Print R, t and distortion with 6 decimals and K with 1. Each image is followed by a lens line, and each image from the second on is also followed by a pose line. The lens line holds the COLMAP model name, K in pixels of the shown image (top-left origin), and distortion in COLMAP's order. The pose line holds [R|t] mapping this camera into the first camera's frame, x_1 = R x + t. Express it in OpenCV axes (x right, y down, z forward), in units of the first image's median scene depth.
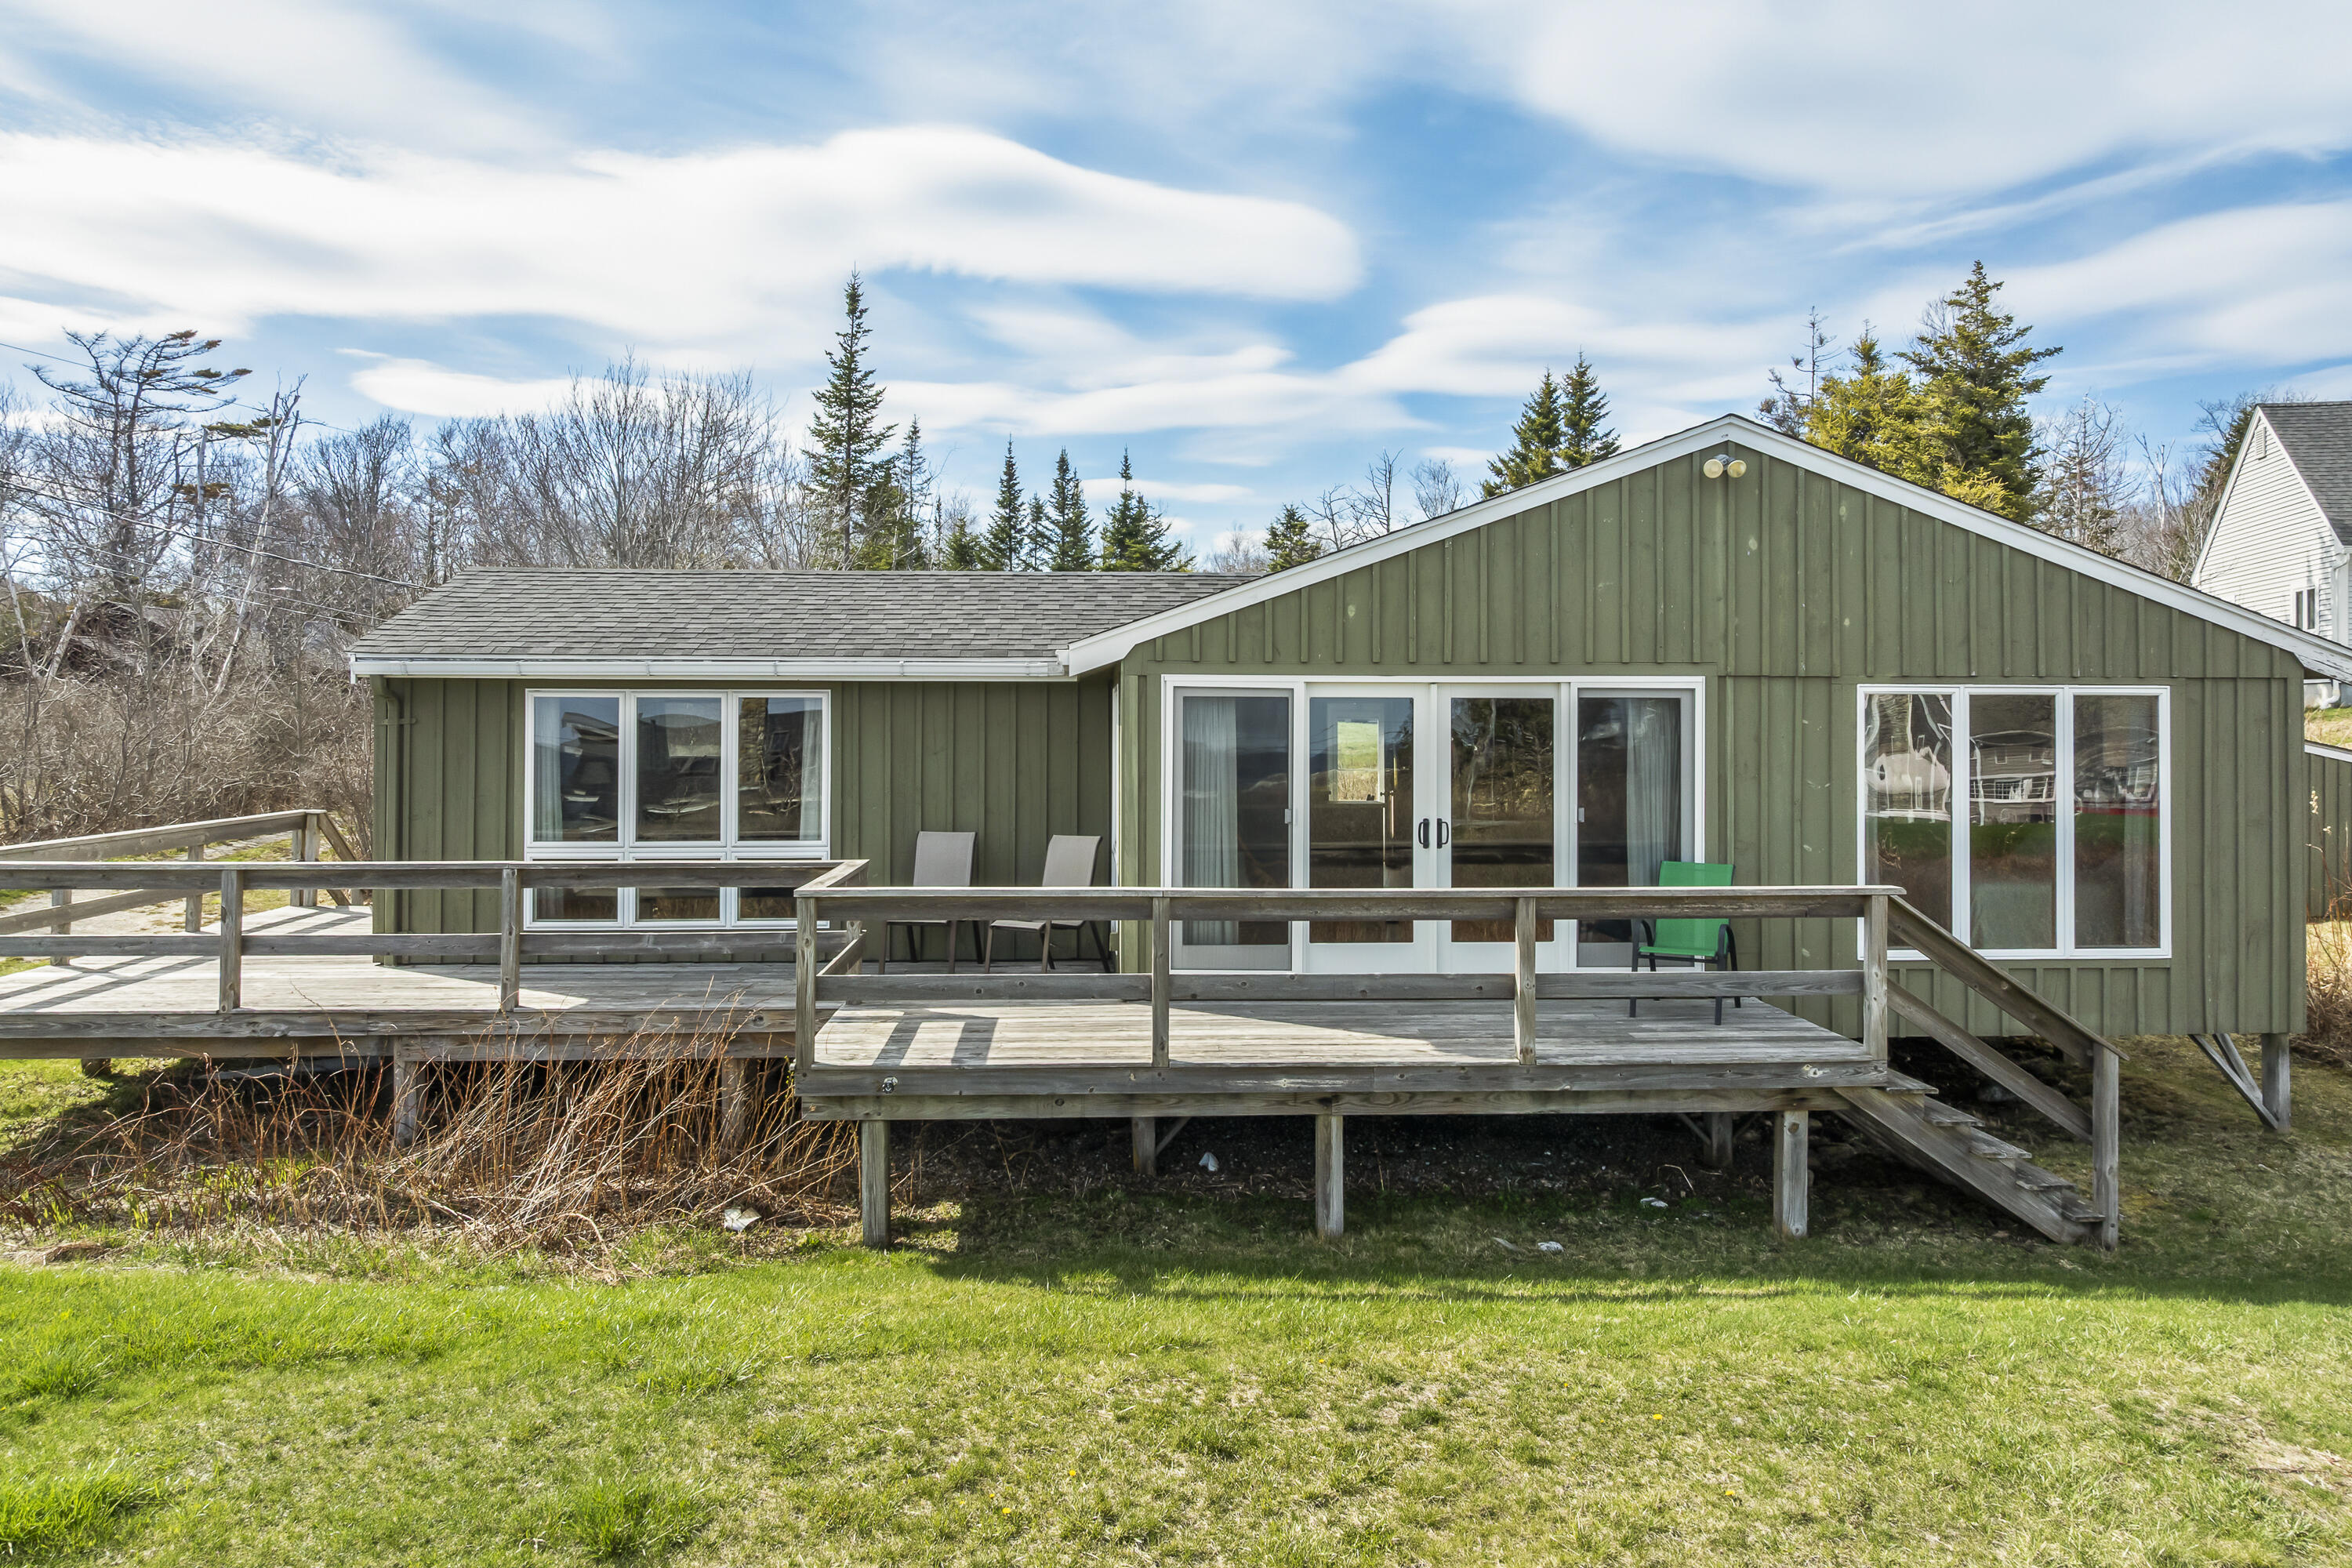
lens RADIAL K [[1654.0, 0, 1139.0], [0, 1654.0, 717.3], [0, 0, 1]] dist [-0.003145, -0.003019]
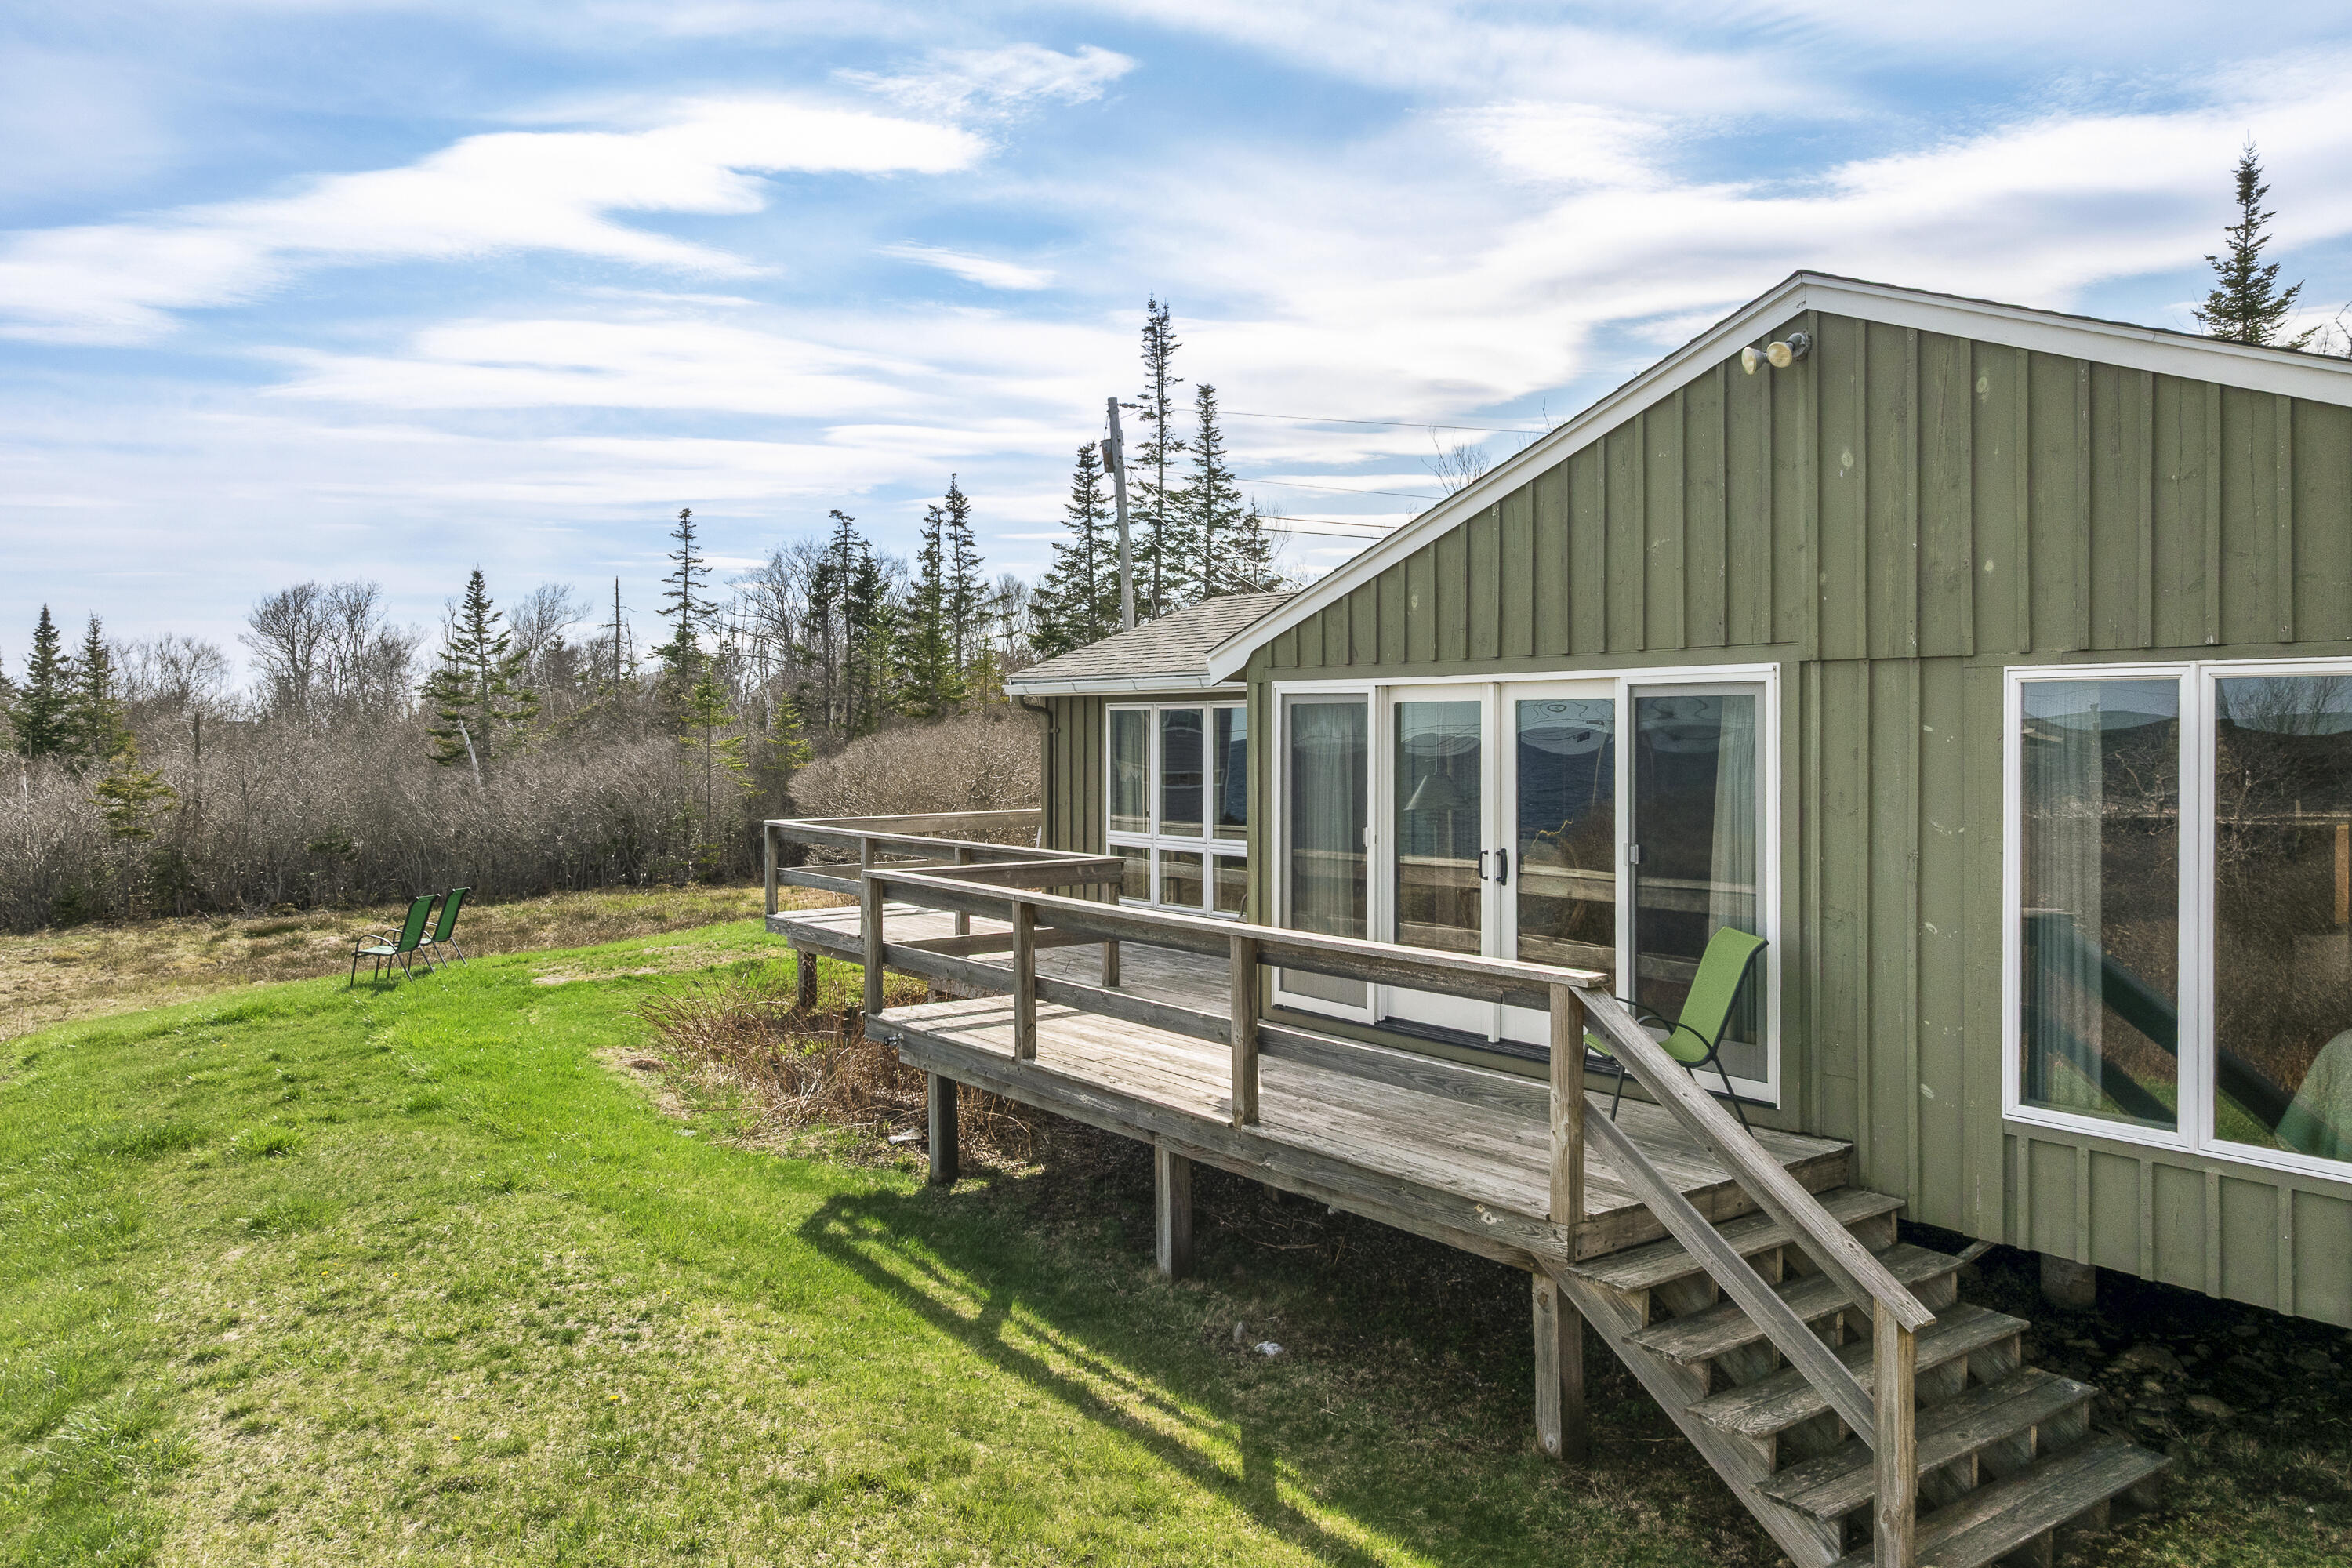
lens RADIAL K [[1797.3, 0, 1176.0], [0, 1797.3, 784.0], [0, 0, 1]] dist [-0.001323, -0.000181]
pose [[0.560221, 0.022910, -0.828026, 0.733747], [0.005533, 0.999492, 0.031398, 0.000558], [0.828325, -0.022171, 0.559809, 0.335801]]
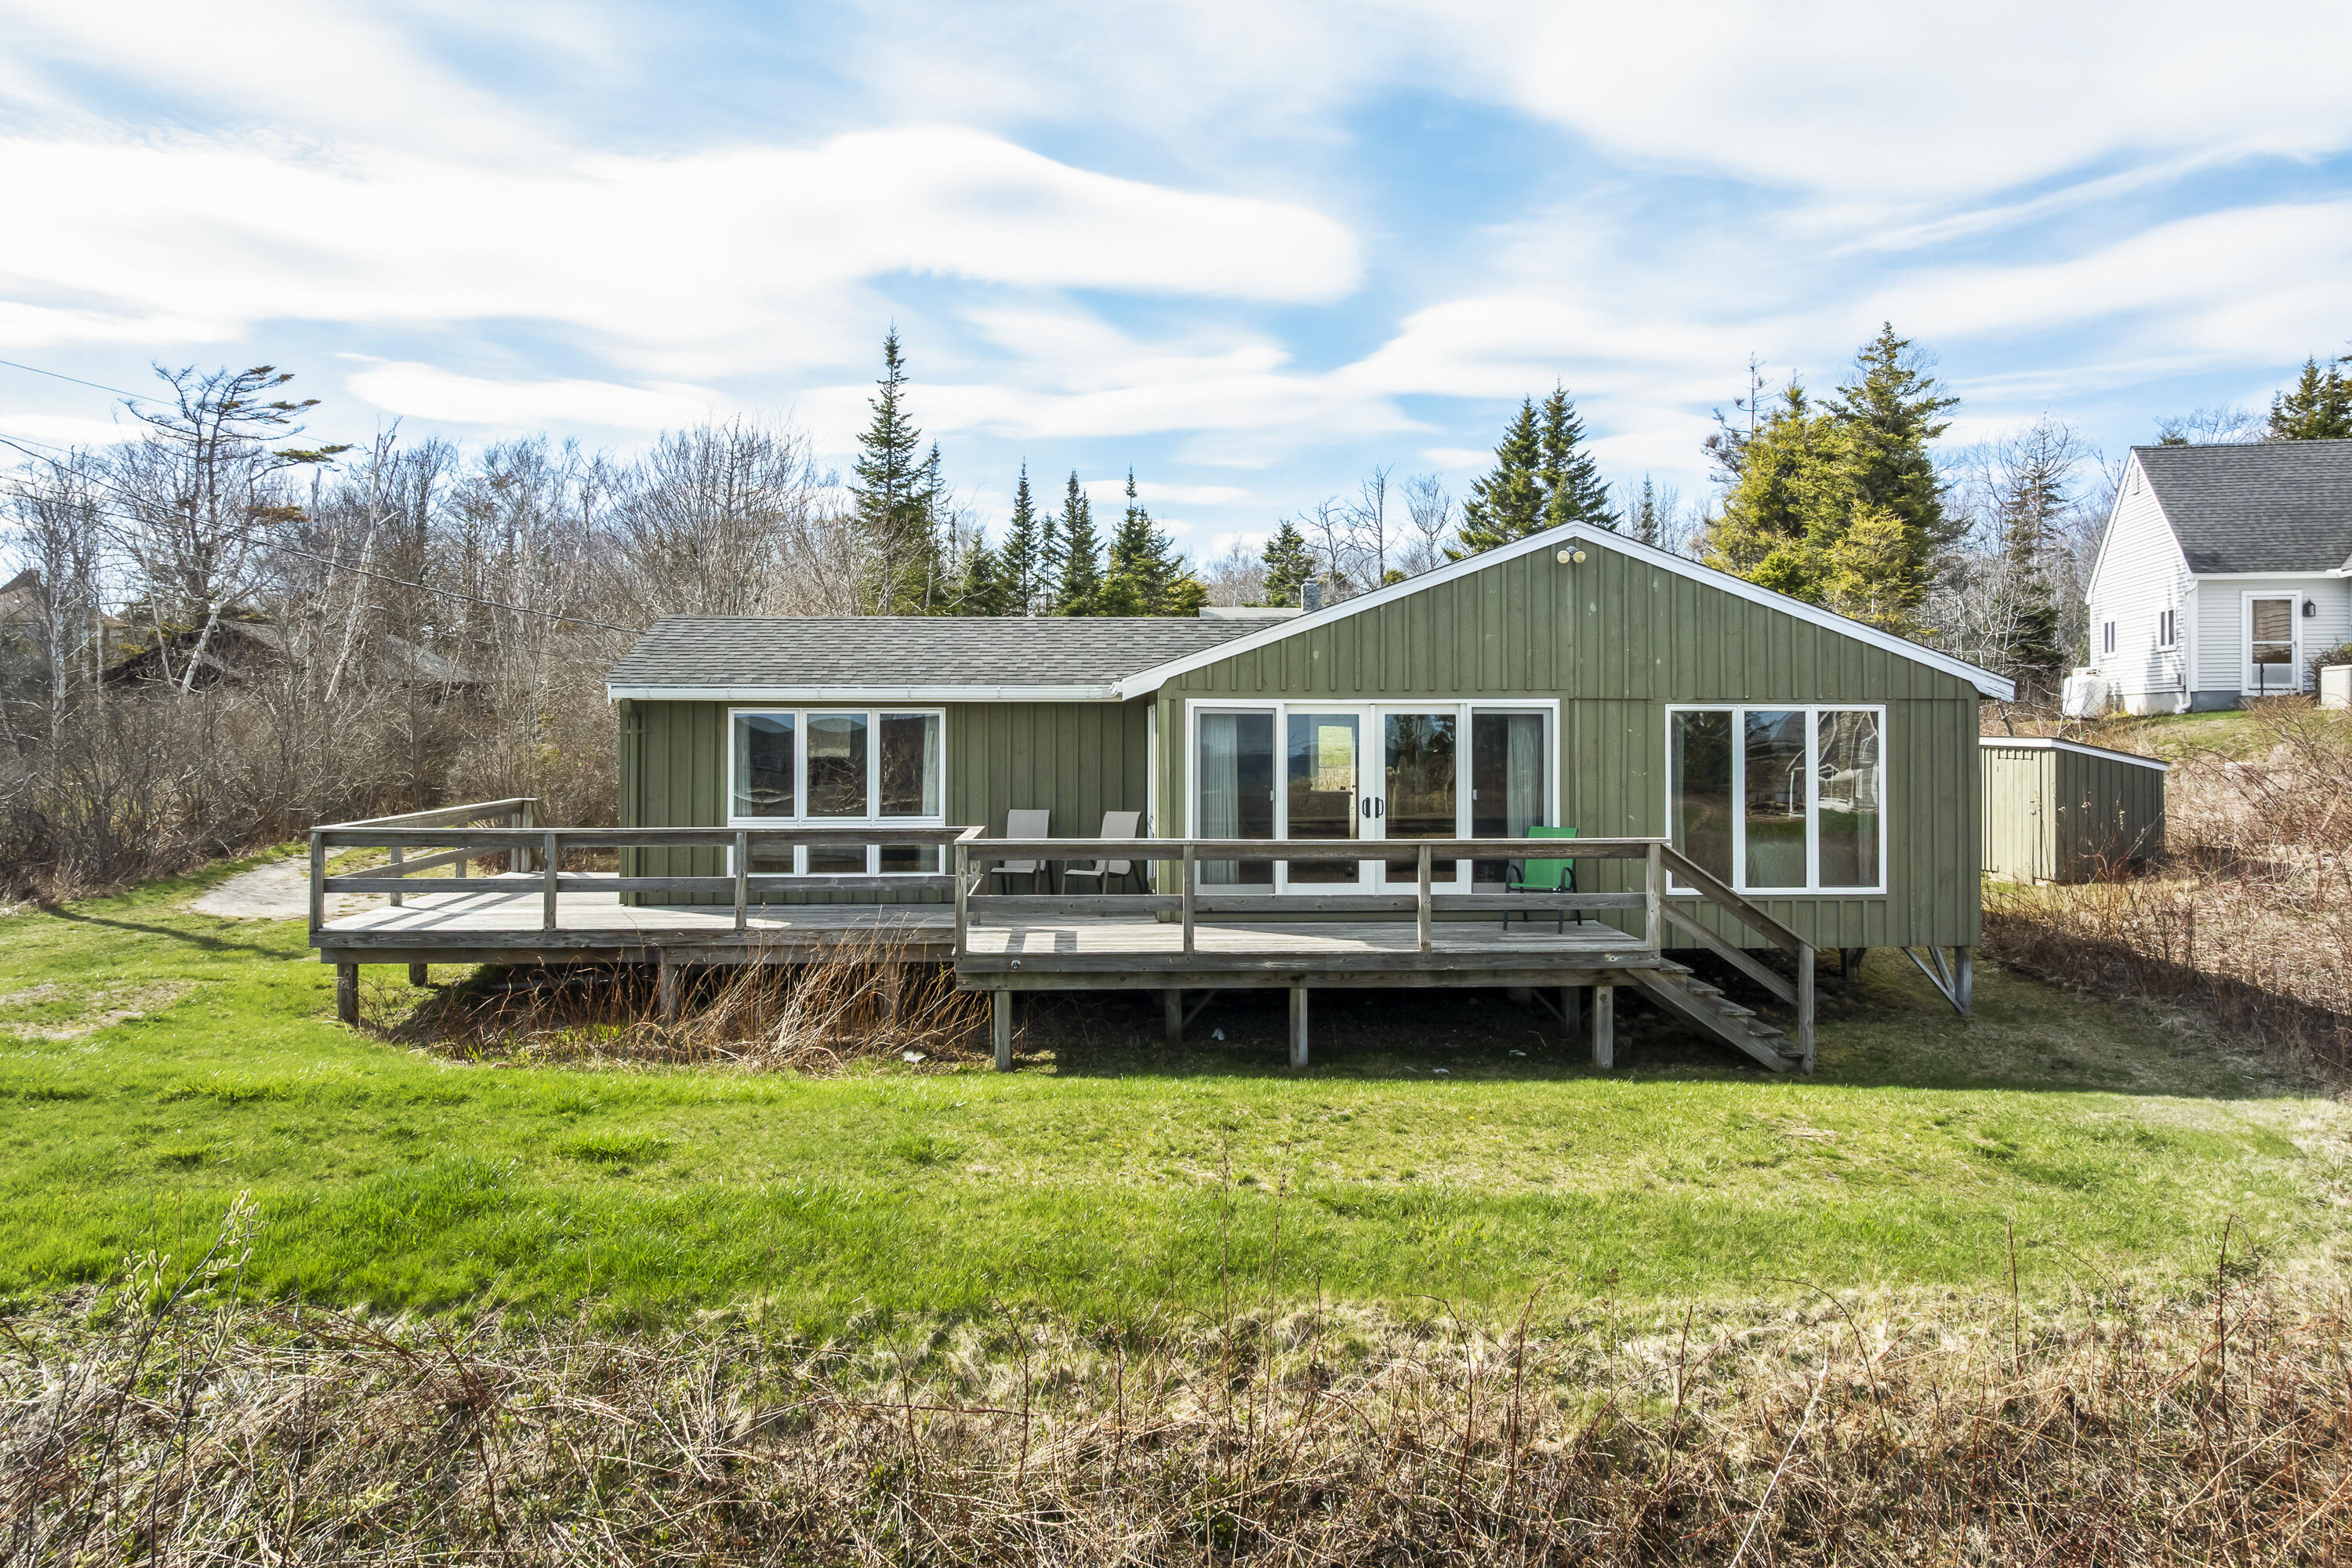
lens RADIAL K [[1654.0, 0, 1139.0], [0, 1654.0, 717.3], [0, 0, 1]] dist [-0.003145, -0.003019]
pose [[0.999999, -0.001647, 0.000506, -0.024961], [0.001648, 0.999997, -0.001670, -0.006199], [-0.000504, 0.001670, 0.999998, -0.404261]]
